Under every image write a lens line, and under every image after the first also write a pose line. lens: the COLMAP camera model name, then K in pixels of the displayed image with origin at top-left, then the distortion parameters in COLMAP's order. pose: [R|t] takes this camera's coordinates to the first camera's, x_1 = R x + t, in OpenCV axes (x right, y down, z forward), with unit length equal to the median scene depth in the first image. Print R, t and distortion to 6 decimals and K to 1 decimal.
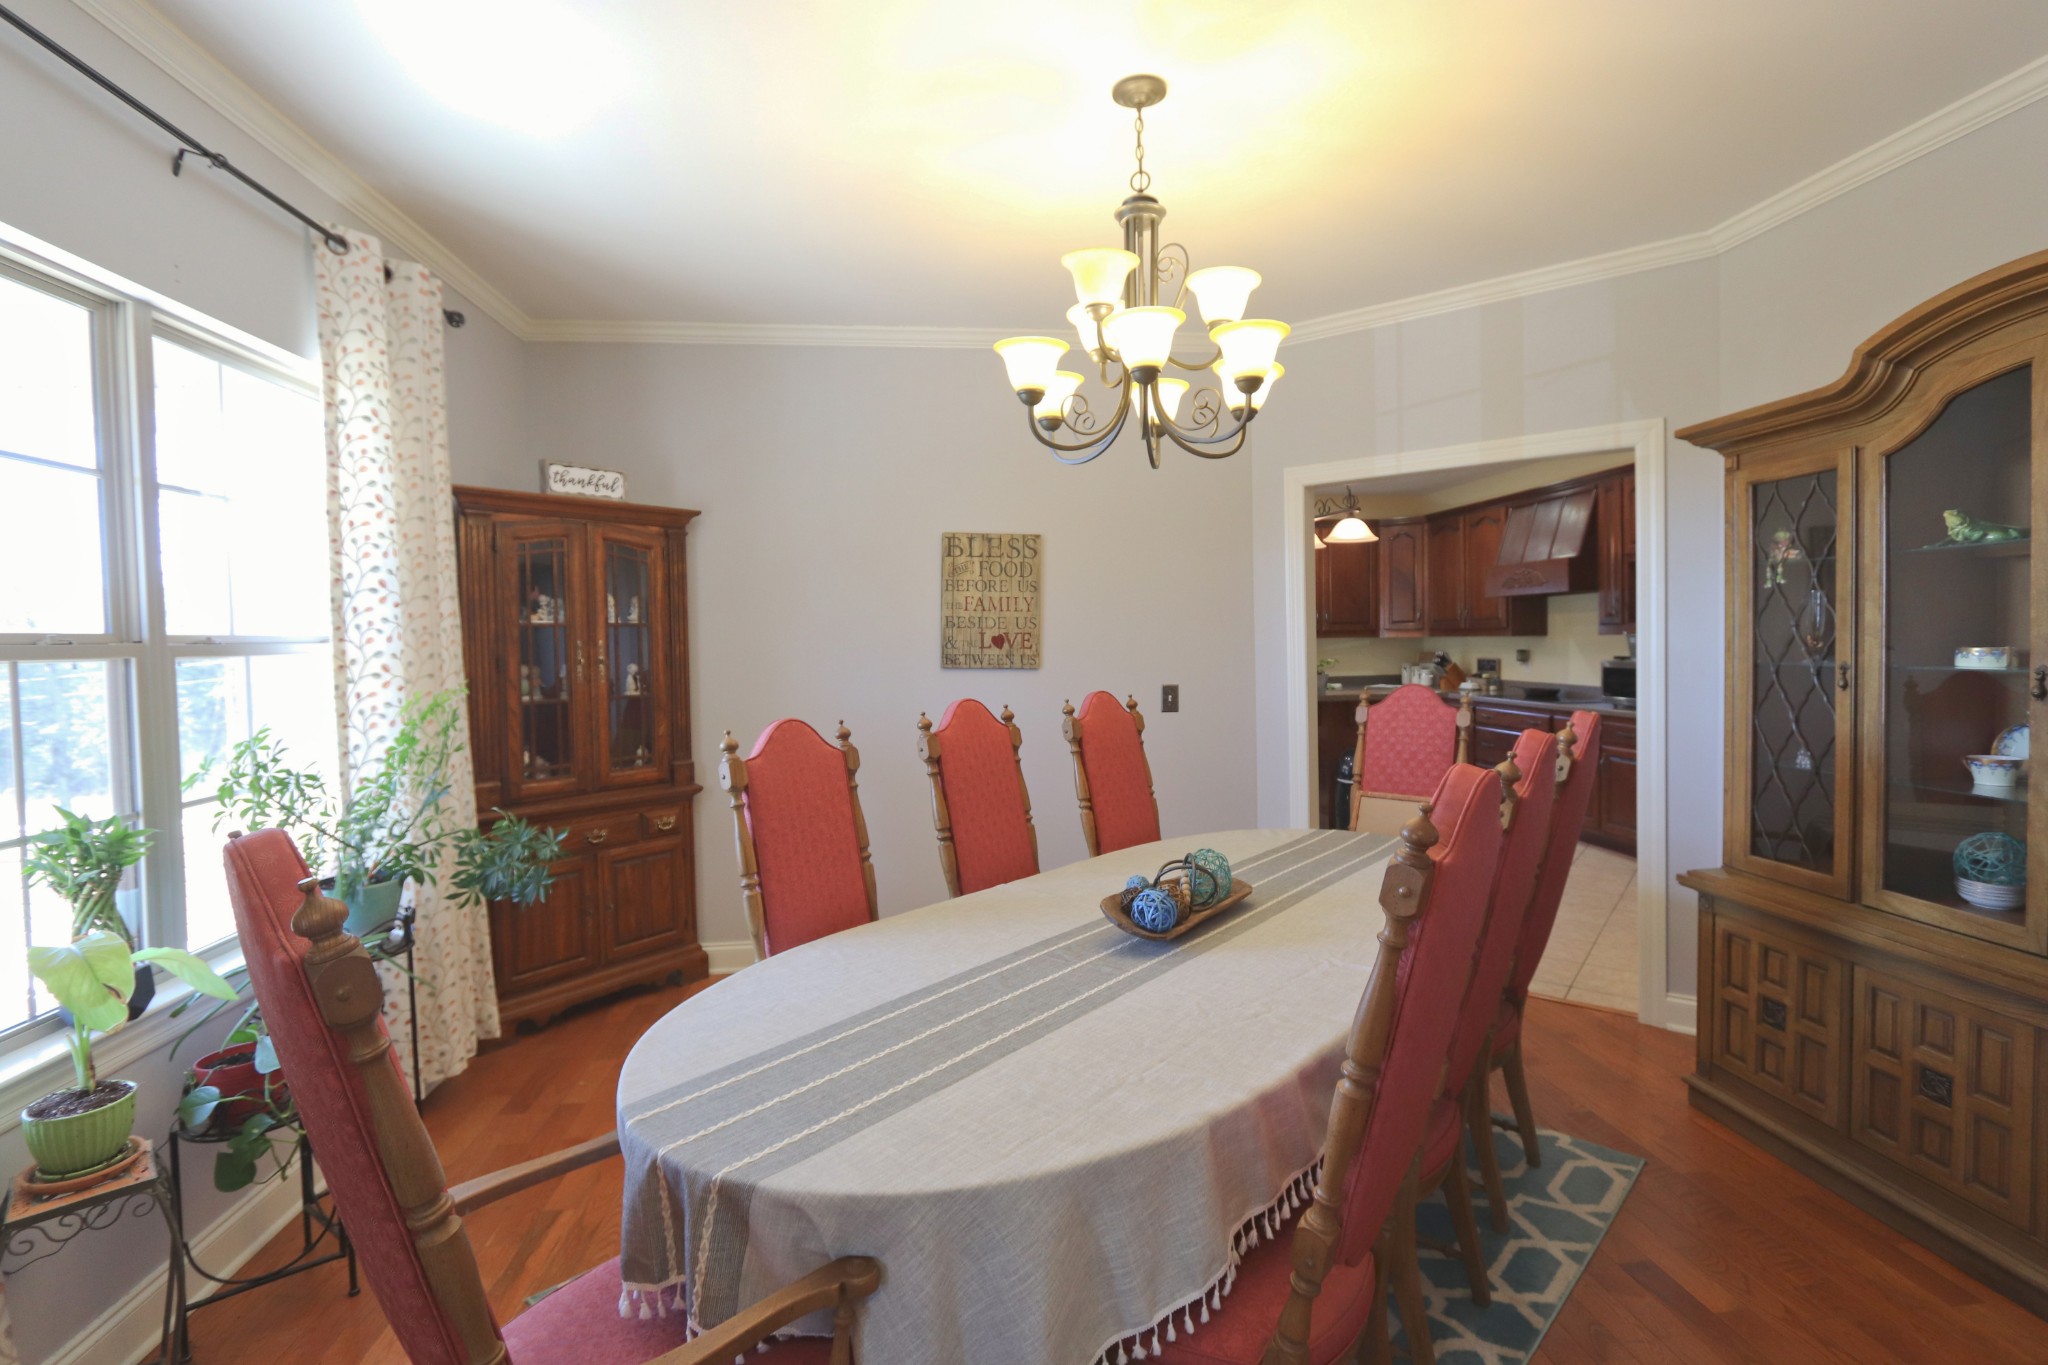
lens RADIAL K [[939.5, 0, 1018.5], [0, 939.5, 668.2], [0, 0, 1]] dist [-0.017433, 0.002048]
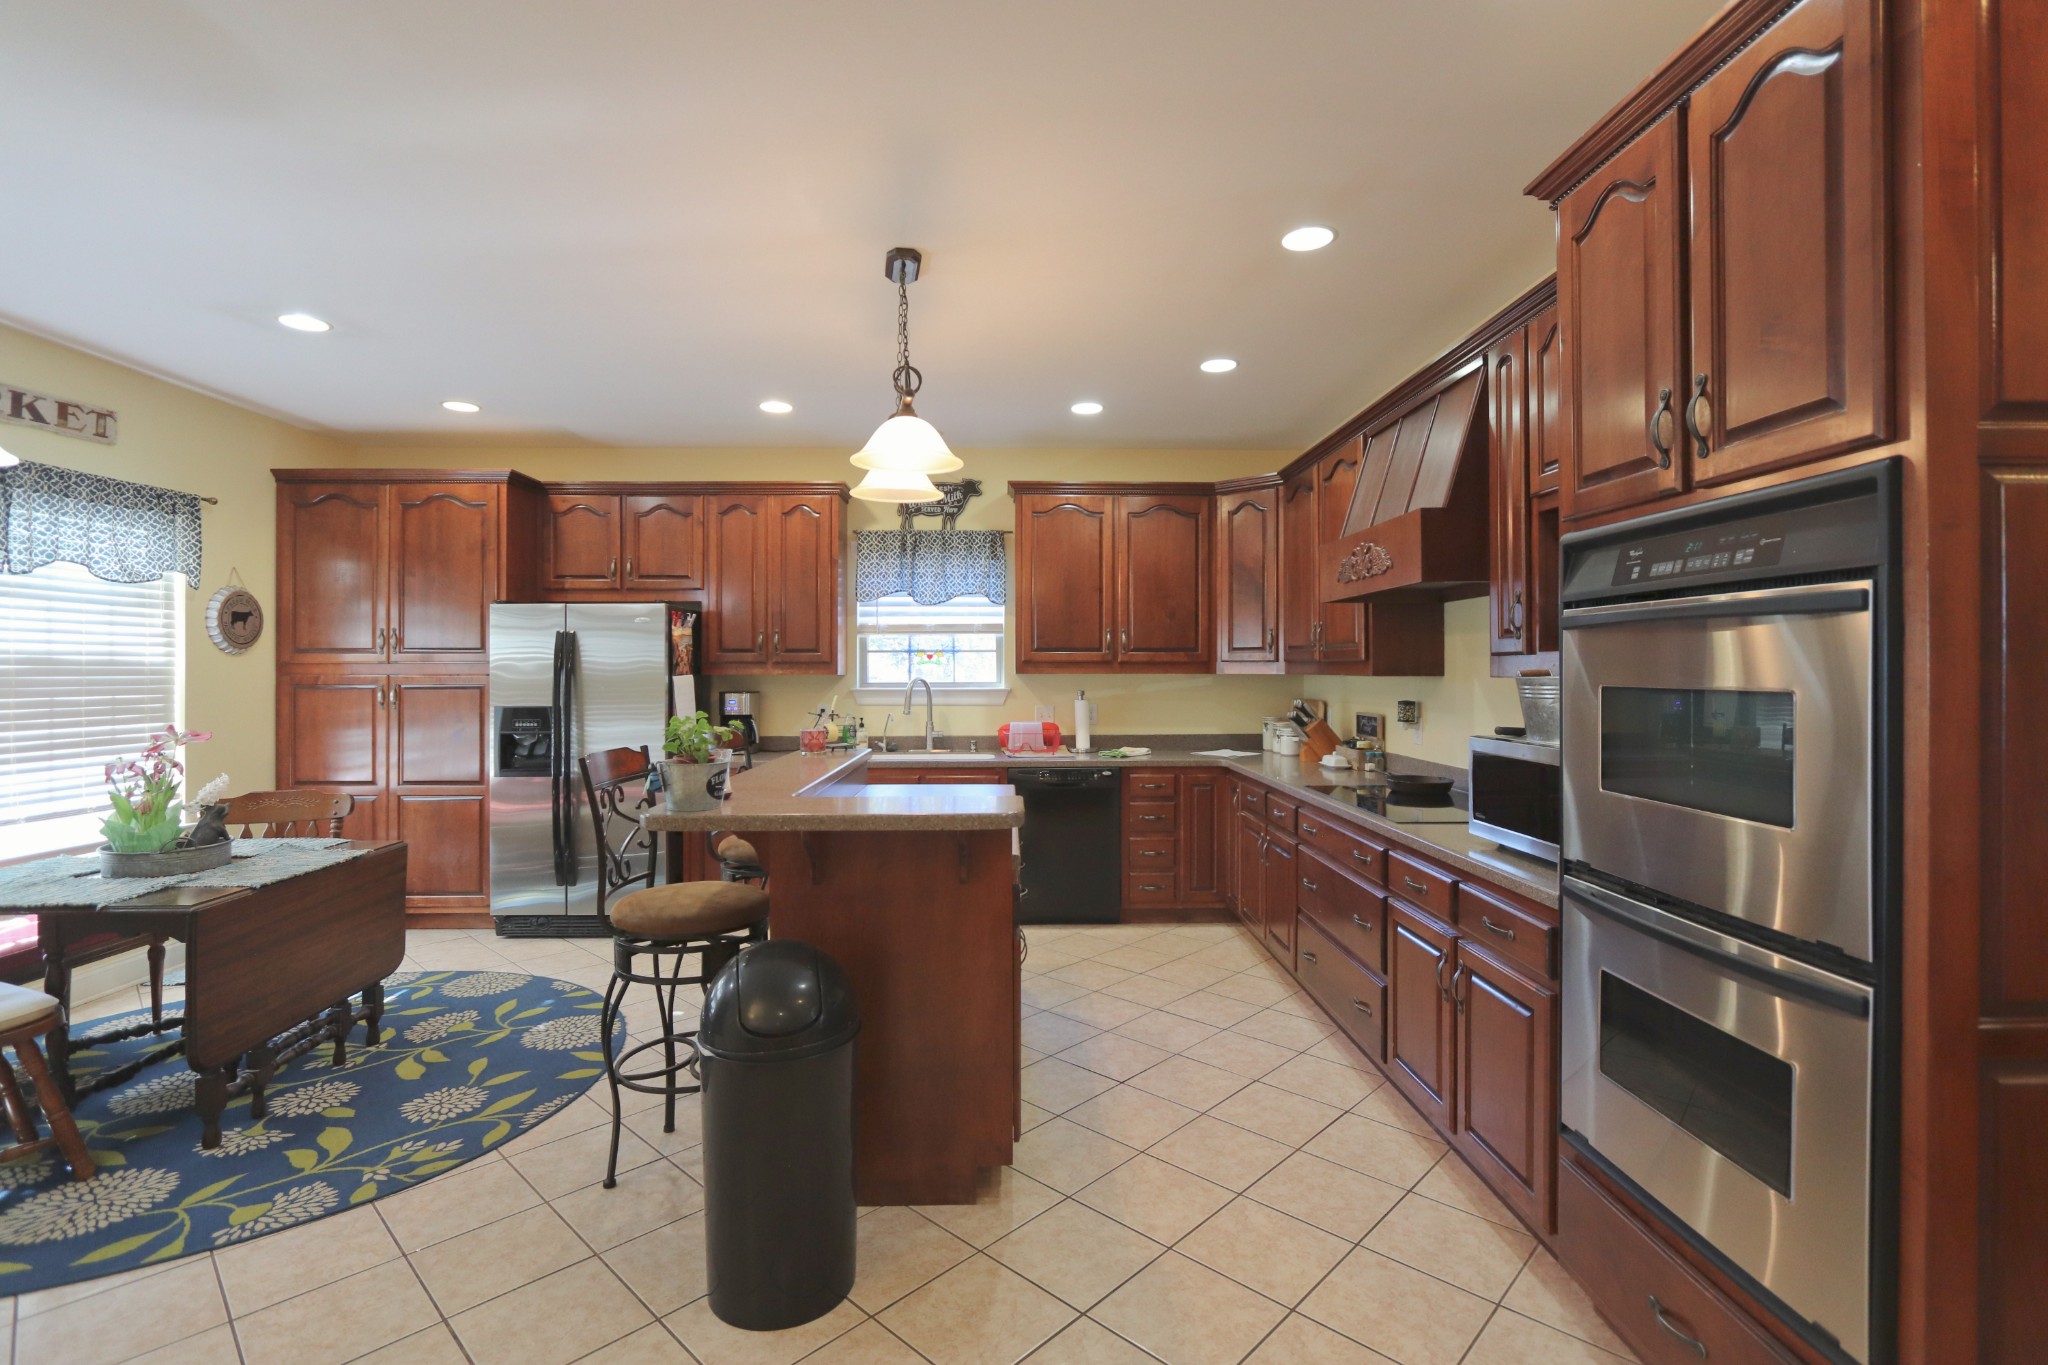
lens RADIAL K [[939.5, 0, 1024.9], [0, 939.5, 672.5], [0, 0, 1]] dist [-0.017433, 0.002048]
pose [[0.996309, 0.015498, -0.084434, 0.407480], [-0.017800, 0.999488, -0.026577, -0.020027], [0.083979, 0.027982, 0.996075, 0.490940]]
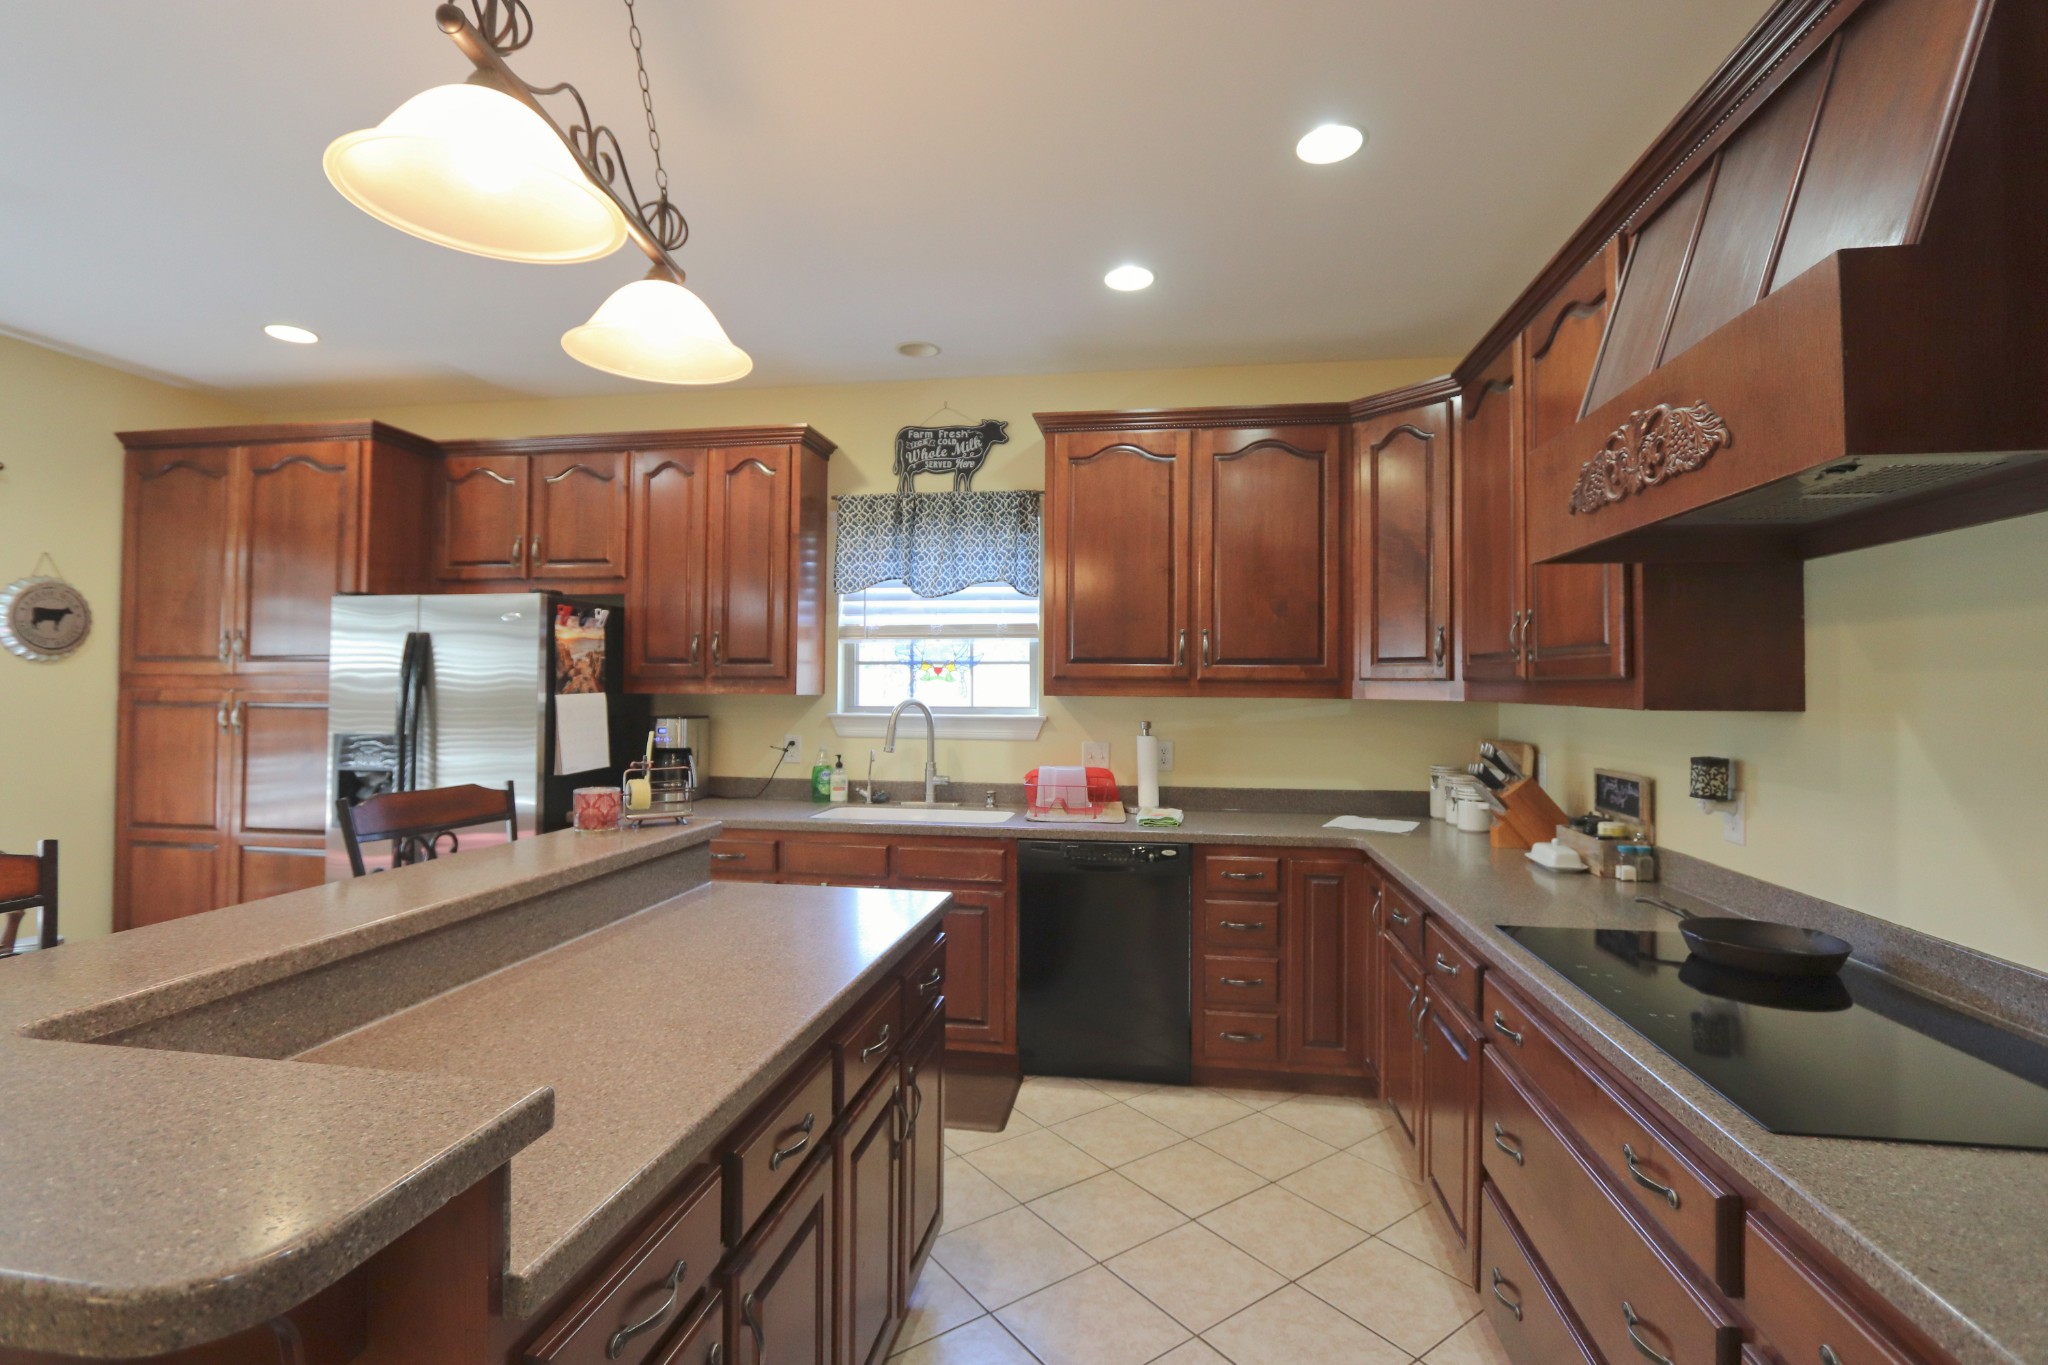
lens RADIAL K [[939.5, 0, 1025.3], [0, 939.5, 670.8], [0, 0, 1]] dist [-0.017433, 0.002048]
pose [[0.964431, 0.018533, -0.263686, 0.464801], [-0.030847, 0.998614, -0.042635, -0.030962], [0.262530, 0.049253, 0.963666, 0.759672]]
